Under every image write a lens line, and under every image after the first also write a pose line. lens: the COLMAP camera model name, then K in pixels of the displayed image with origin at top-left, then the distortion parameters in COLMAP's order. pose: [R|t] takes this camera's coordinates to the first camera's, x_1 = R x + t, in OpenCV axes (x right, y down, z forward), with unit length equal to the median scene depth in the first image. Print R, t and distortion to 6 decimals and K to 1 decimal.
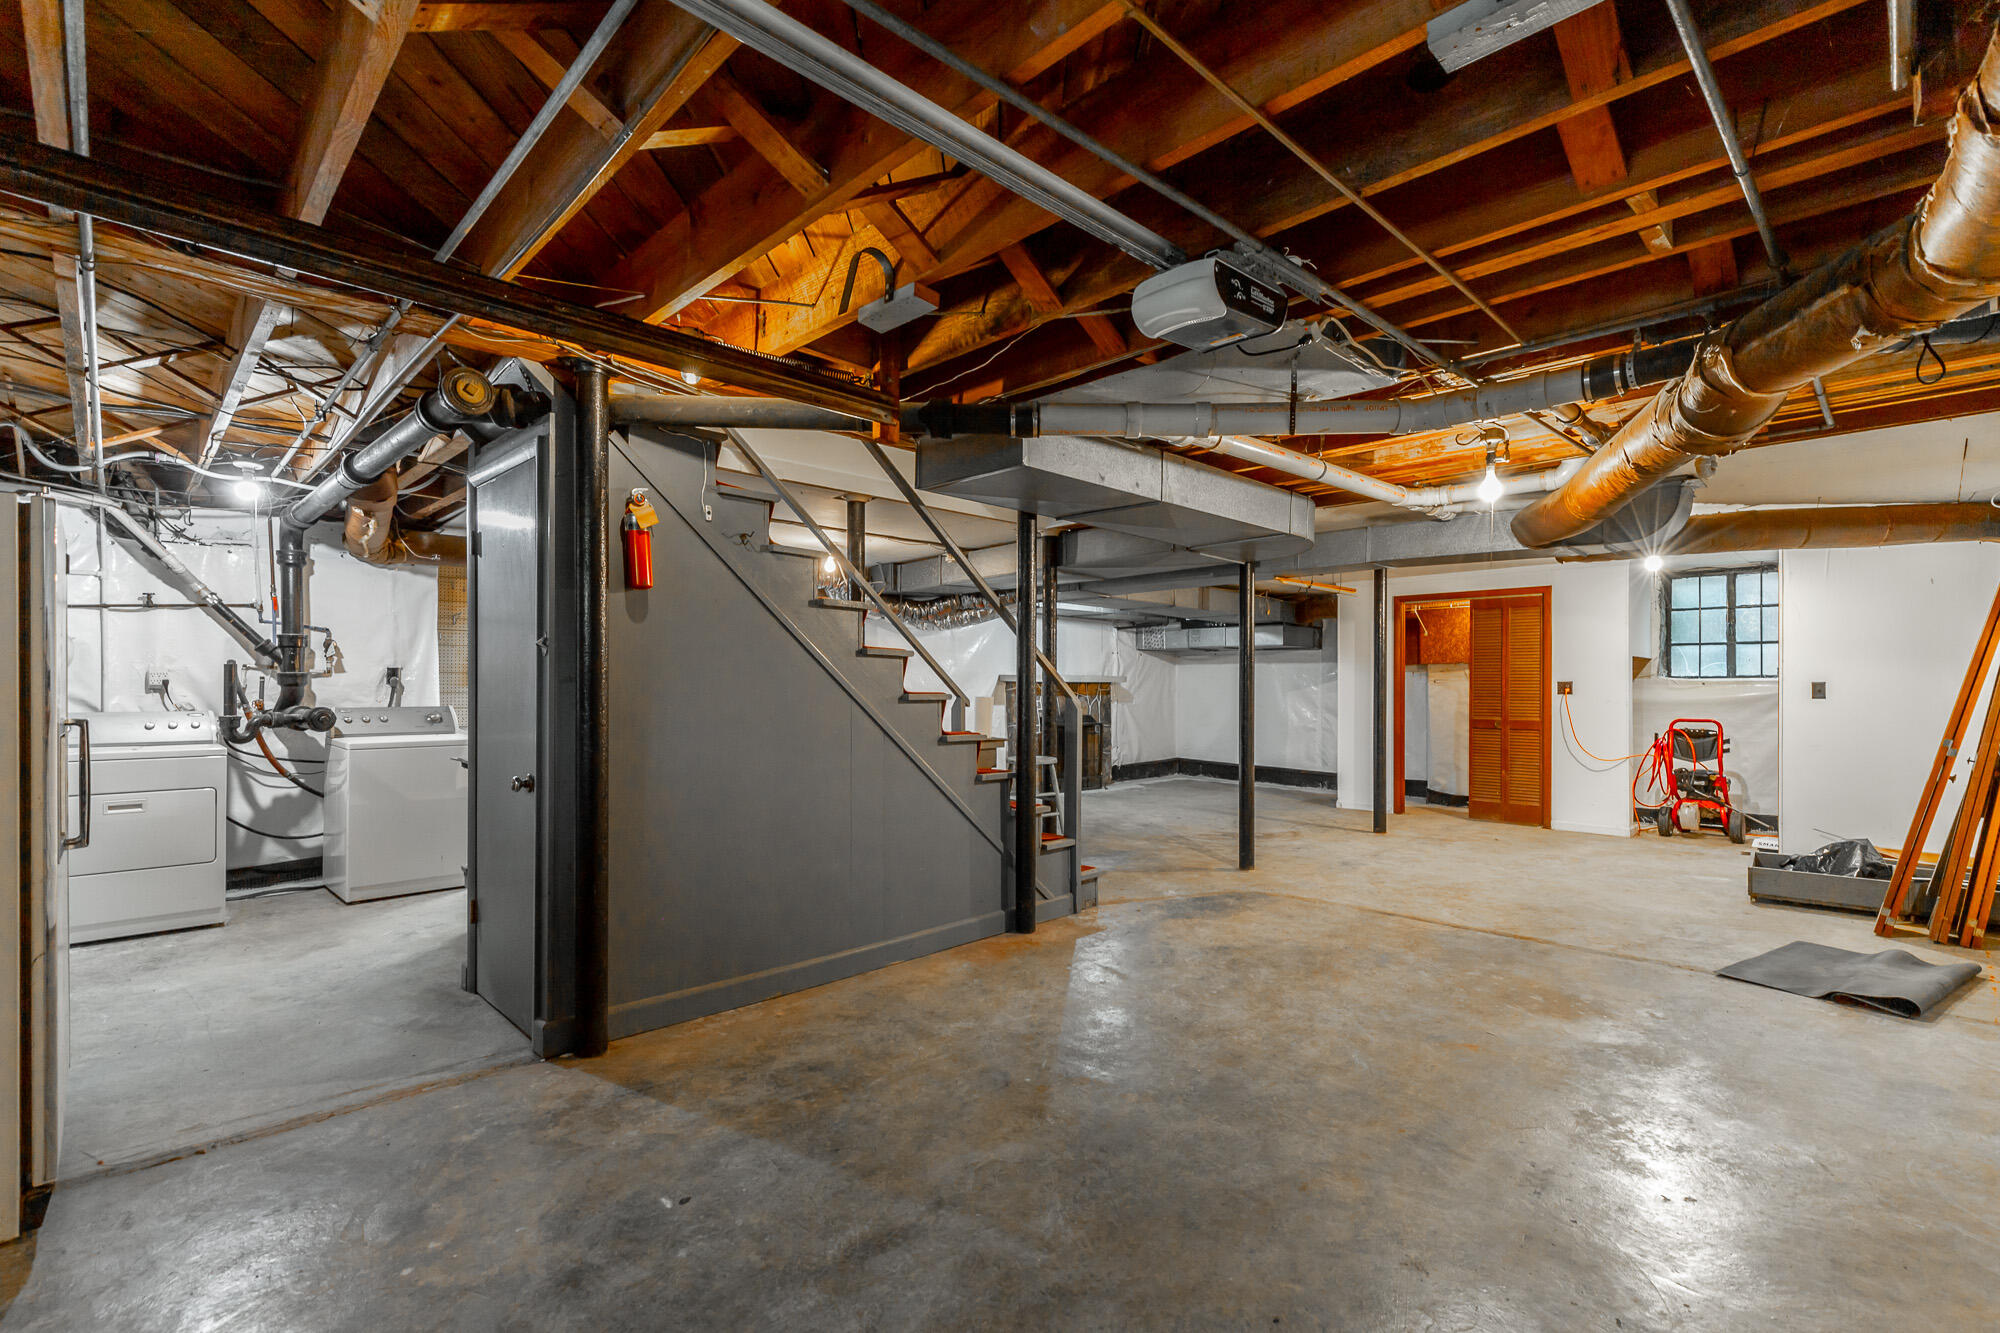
lens RADIAL K [[907.1, 0, 999.5], [0, 907.1, 681.7], [0, 0, 1]] dist [0.019469, 0.000015]
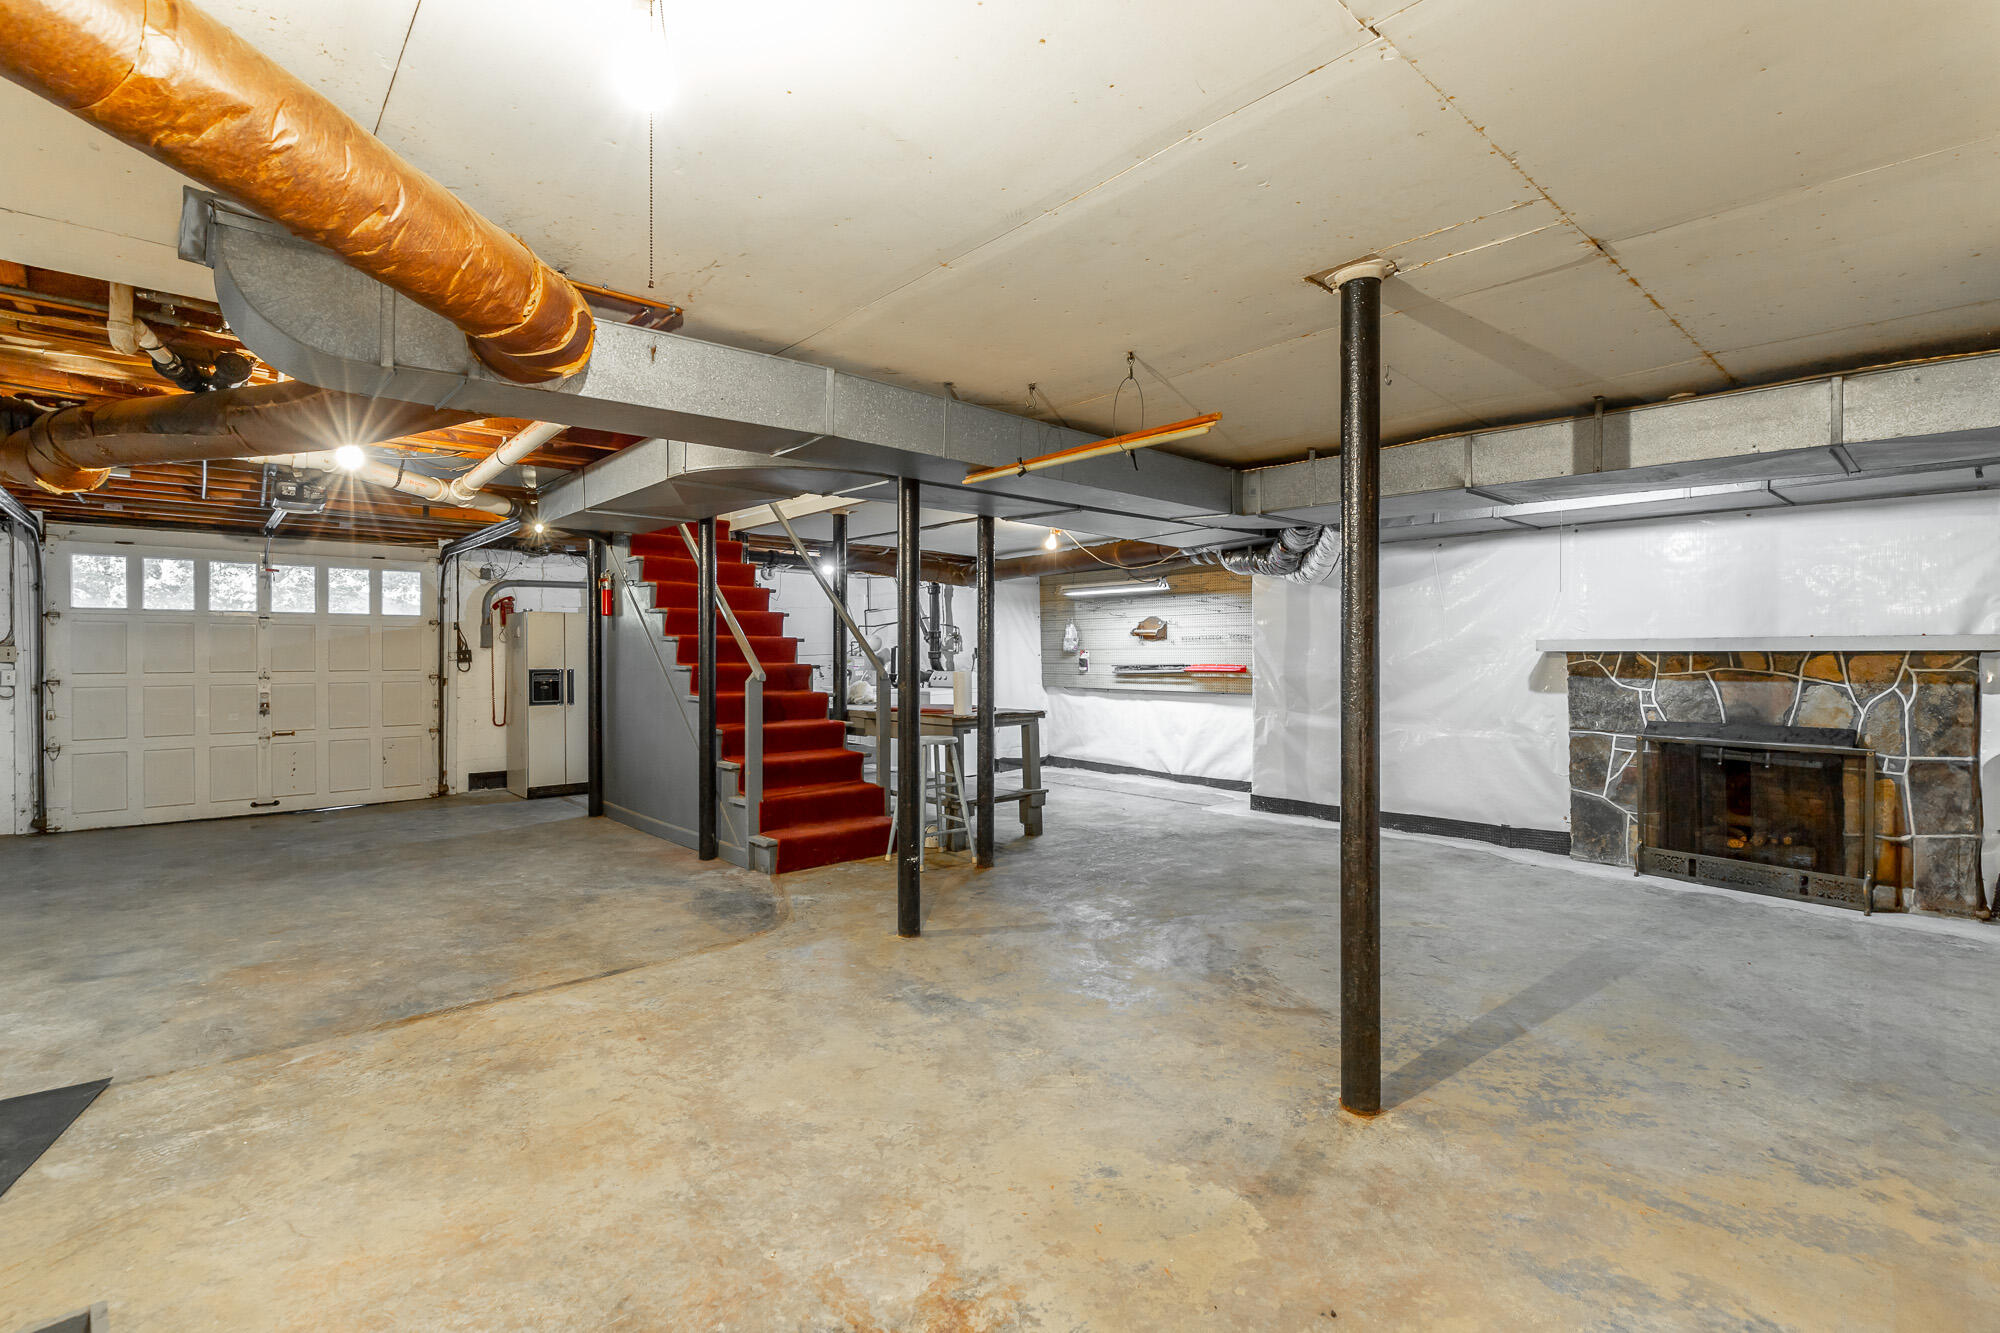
lens RADIAL K [[907.1, 0, 998.4], [0, 907.1, 661.8], [0, 0, 1]] dist [0.019469, 0.000015]
pose [[-0.060256, 0.004289, -0.998174, 1.193804], [0.008831, 0.999954, 0.003764, 0.007564], [0.998144, -0.008588, -0.060291, 1.426033]]
